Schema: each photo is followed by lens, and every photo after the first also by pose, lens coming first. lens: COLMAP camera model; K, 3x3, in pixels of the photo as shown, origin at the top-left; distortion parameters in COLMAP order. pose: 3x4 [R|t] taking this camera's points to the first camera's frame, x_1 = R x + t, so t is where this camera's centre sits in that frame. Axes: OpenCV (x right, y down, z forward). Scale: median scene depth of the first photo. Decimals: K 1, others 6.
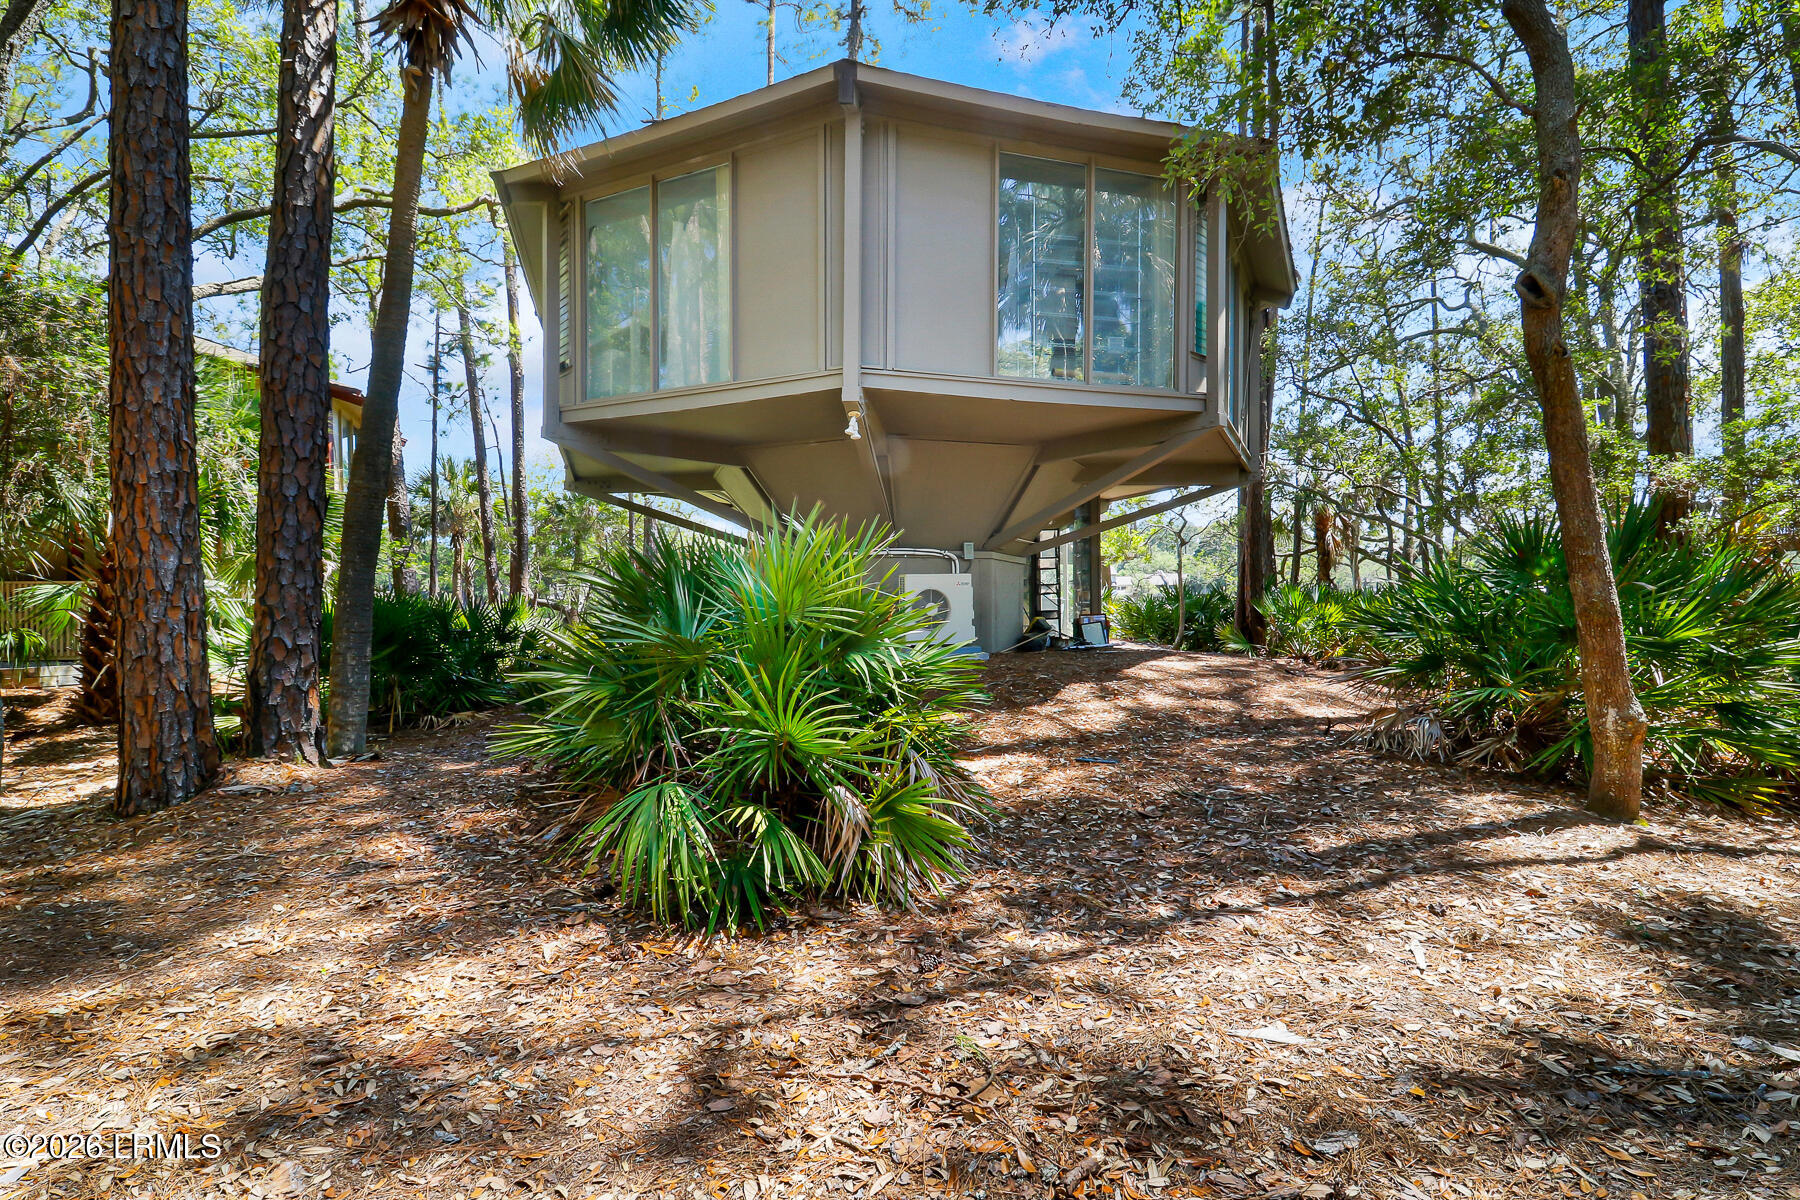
lens RADIAL K [[860.5, 0, 892.8], [0, 860.5, 597.4], [0, 0, 1]] dist [0.030803, -0.025433]
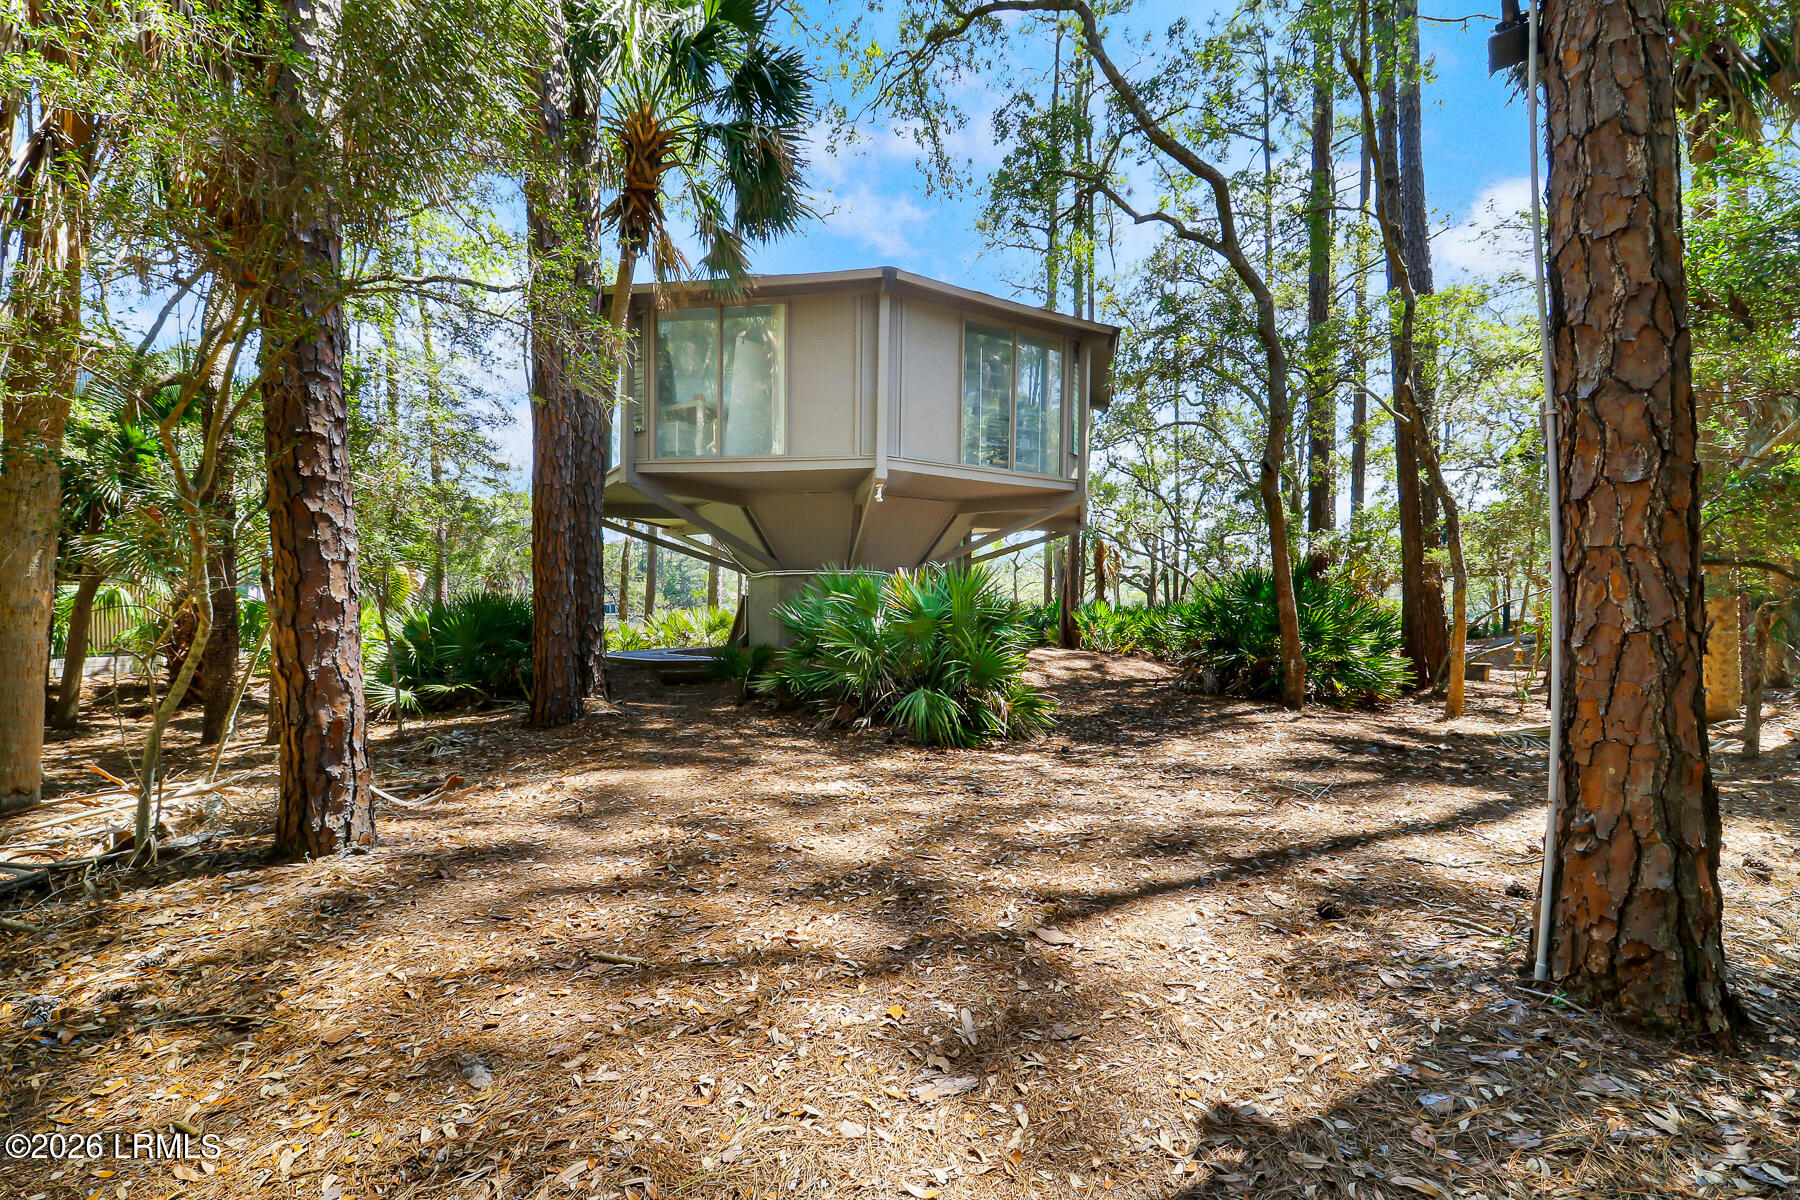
lens RADIAL K [[860.5, 0, 910.2], [0, 860.5, 625.8], [0, 0, 1]] dist [0.010951, -0.001404]
pose [[0.960150, 0.004575, 0.279449, -0.413189], [-0.009246, 0.999839, 0.015400, 0.010553], [-0.279333, -0.017370, 0.960037, -0.477207]]
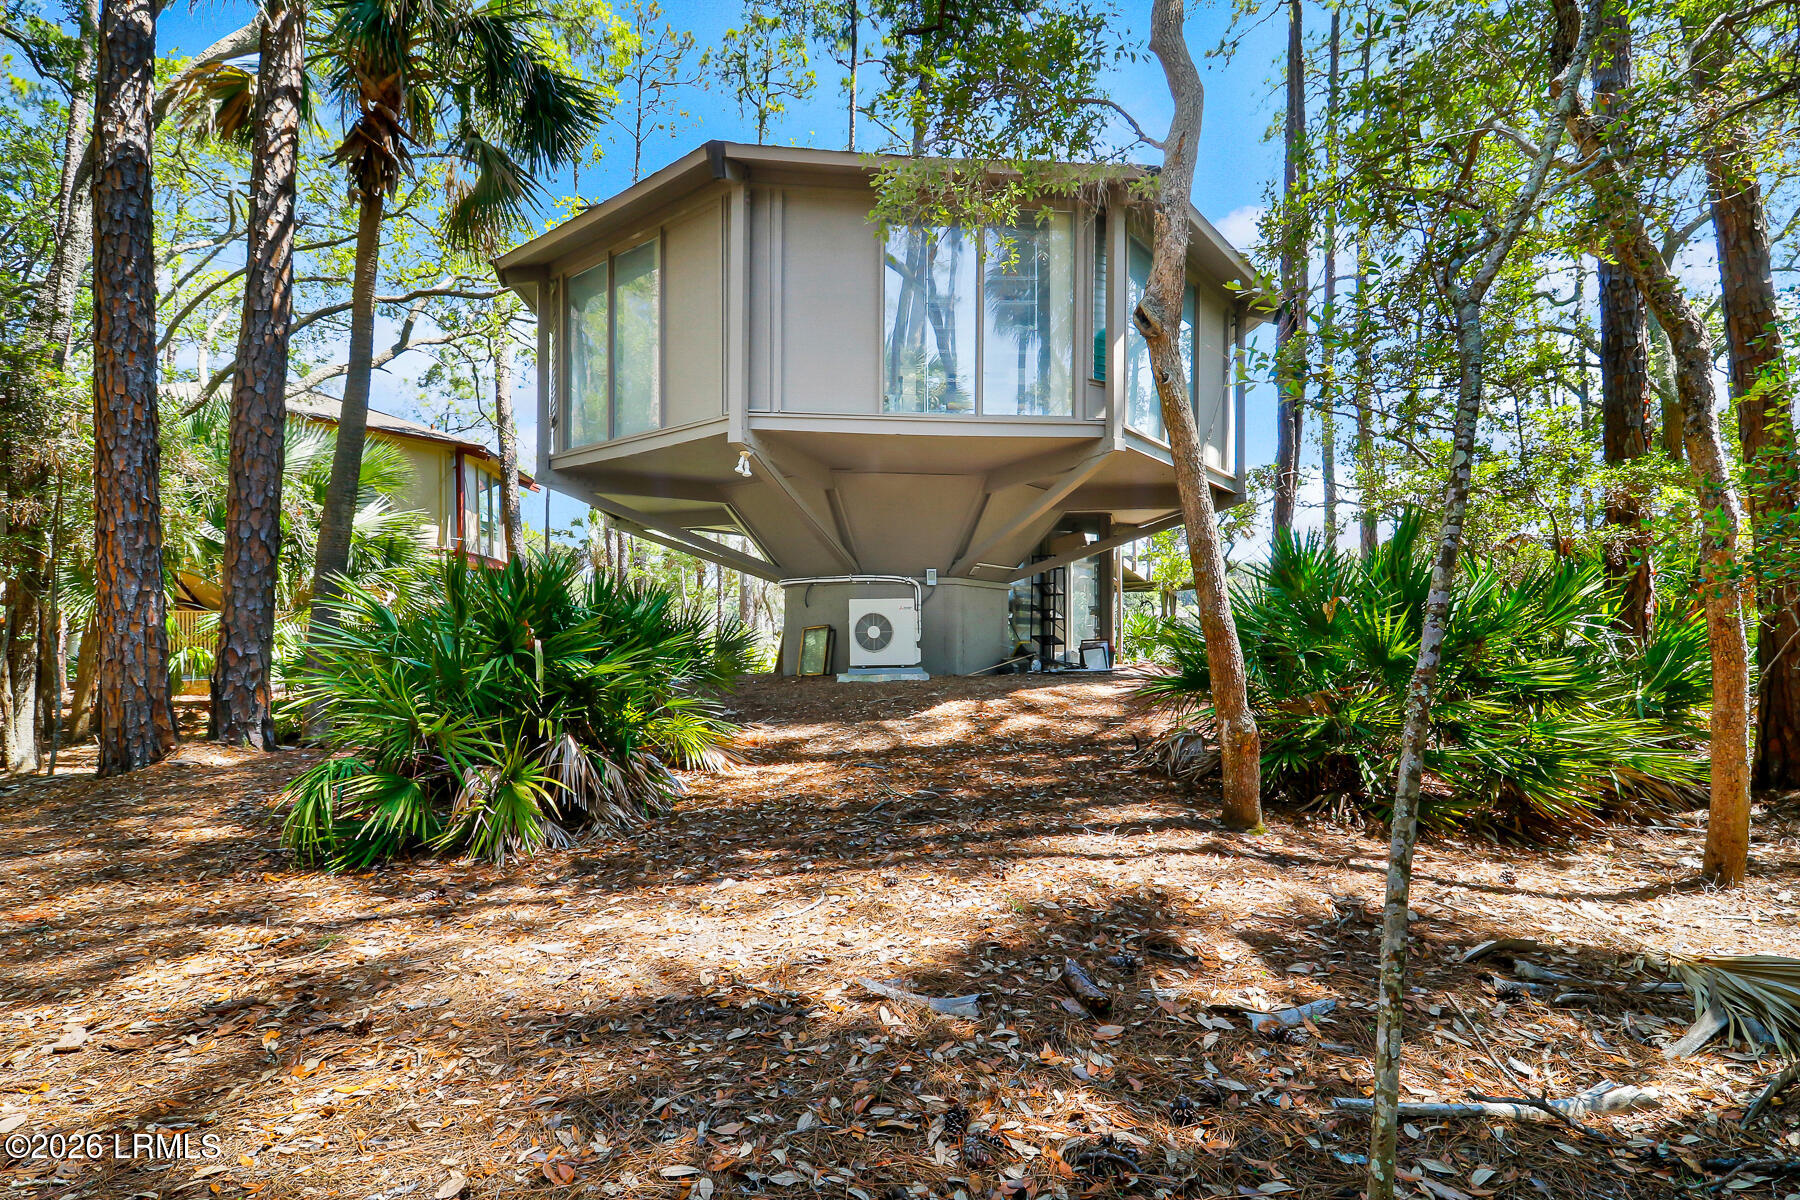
lens RADIAL K [[860.5, 0, 910.2], [0, 860.5, 625.8], [0, 0, 1]] dist [0.010951, -0.001404]
pose [[0.979283, -0.000056, -0.202494, 0.391499], [-0.000592, 0.999995, -0.003139, 0.012187], [0.202493, 0.003194, 0.979278, -0.041081]]
